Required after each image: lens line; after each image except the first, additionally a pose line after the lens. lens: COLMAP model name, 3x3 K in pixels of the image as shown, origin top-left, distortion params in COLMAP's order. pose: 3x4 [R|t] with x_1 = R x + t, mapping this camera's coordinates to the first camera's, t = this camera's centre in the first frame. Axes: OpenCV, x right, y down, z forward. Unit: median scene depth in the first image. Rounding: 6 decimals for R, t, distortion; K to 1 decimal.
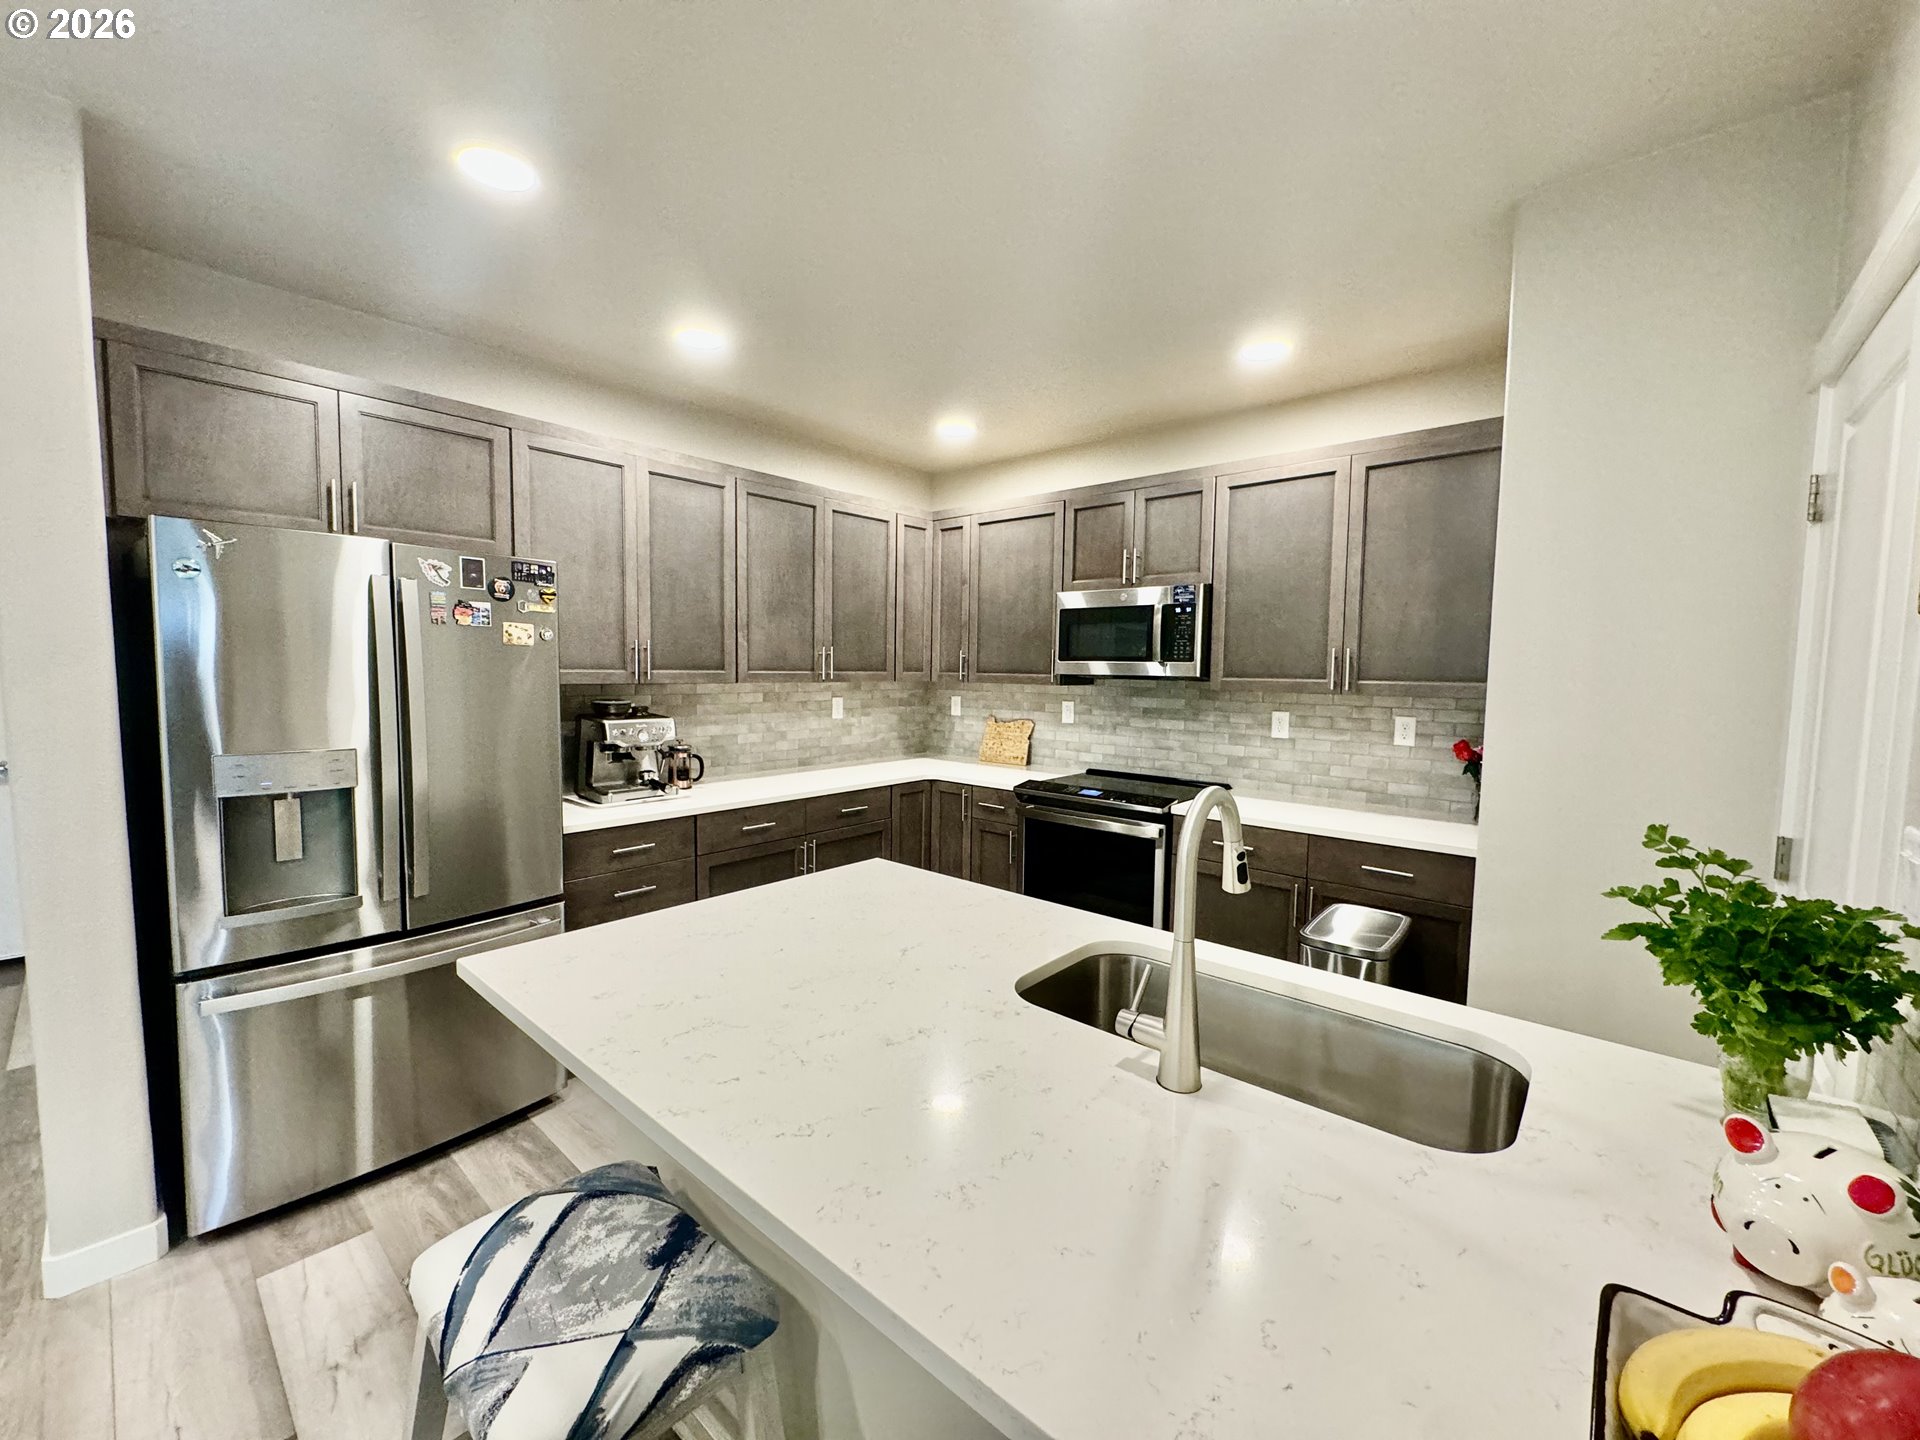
lens RADIAL K [[767.1, 0, 957.8], [0, 767.1, 726.0], [0, 0, 1]] dist [-0.000535, 0.000853]
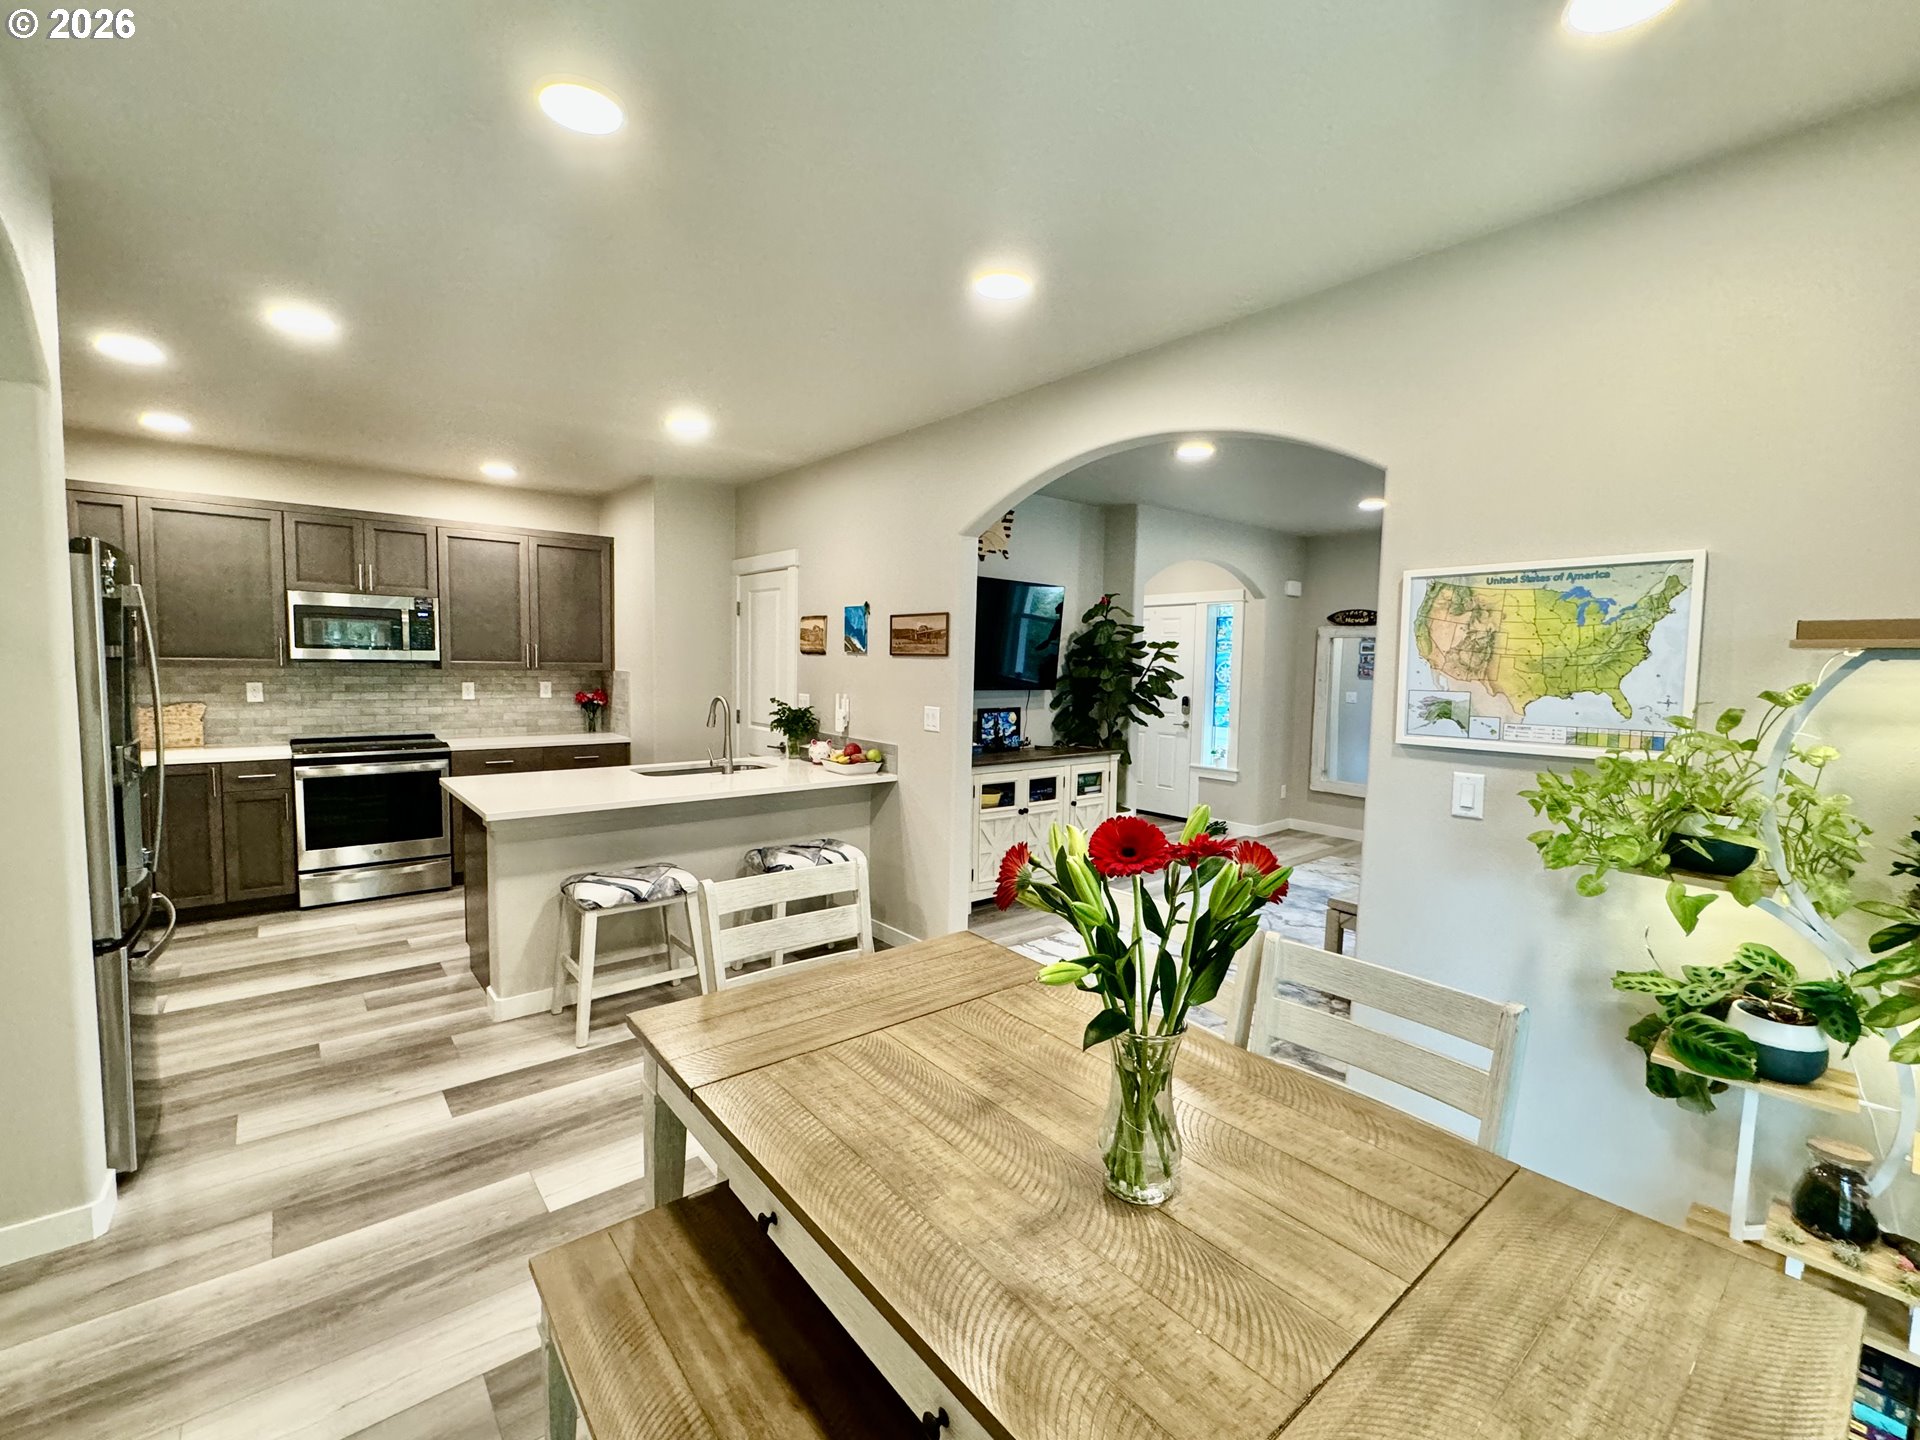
lens RADIAL K [[827.4, 0, 961.5], [0, 827.4, 720.6], [0, 0, 1]] dist [-0.002275, -0.000700]
pose [[0.150222, -0.083623, 0.985109, -1.080641], [0.057034, 0.995490, 0.075807, -0.011208], [-0.987006, 0.044797, 0.154314, -0.234446]]
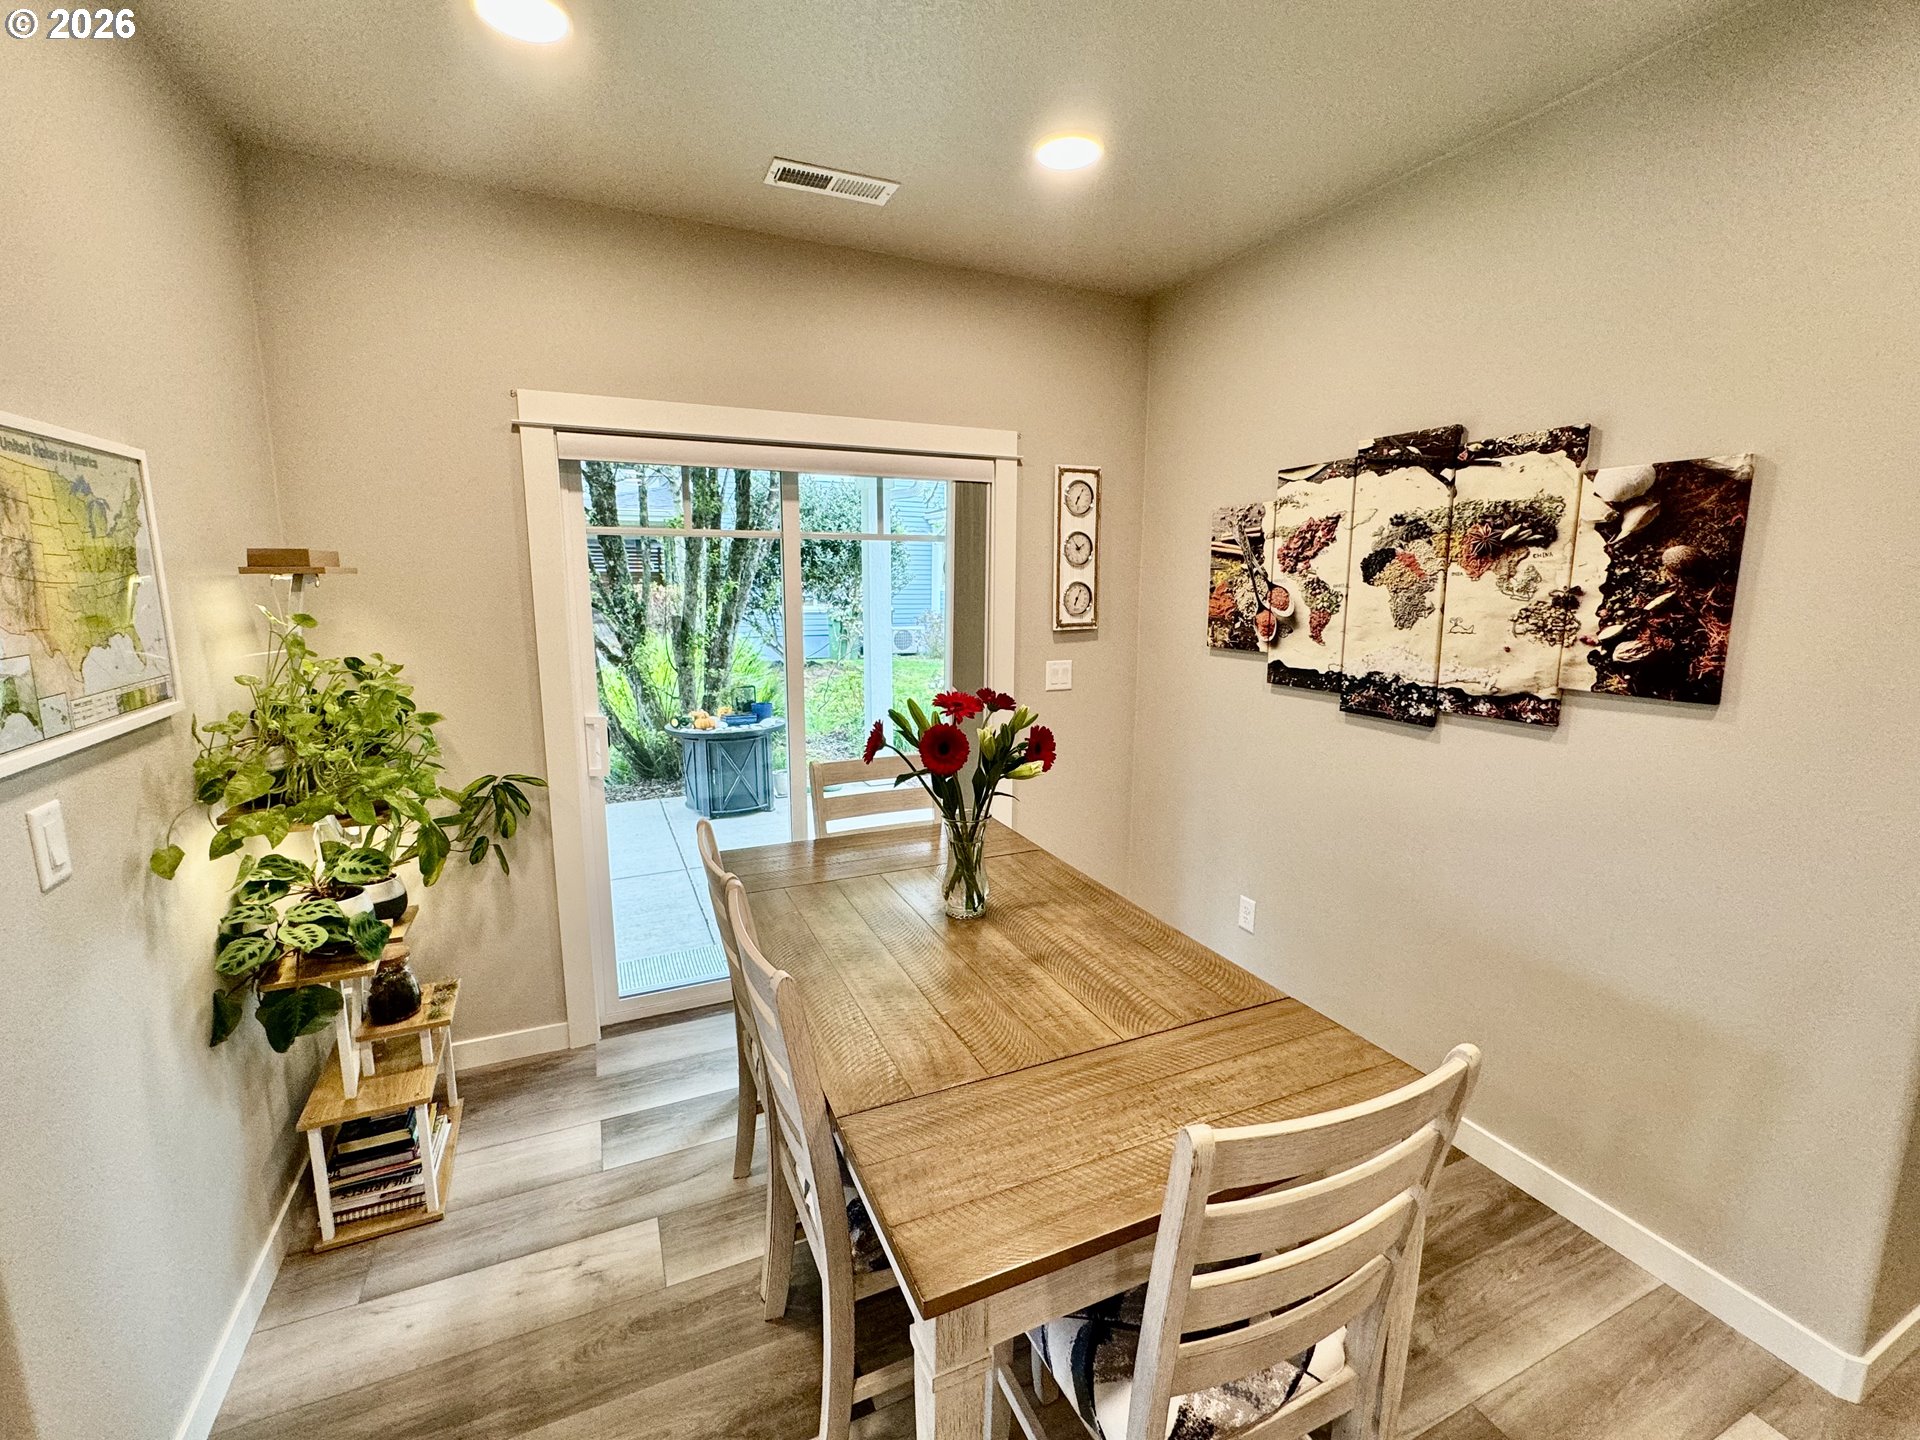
lens RADIAL K [[827.4, 0, 959.4], [0, 827.4, 720.3], [0, 0, 1]] dist [-0.002275, -0.000700]
pose [[-0.407751, 0.139126, -0.902432, -0.225192], [-0.081669, 0.978806, 0.187802, -0.030873], [0.909434, 0.150277, -0.387746, -0.040714]]
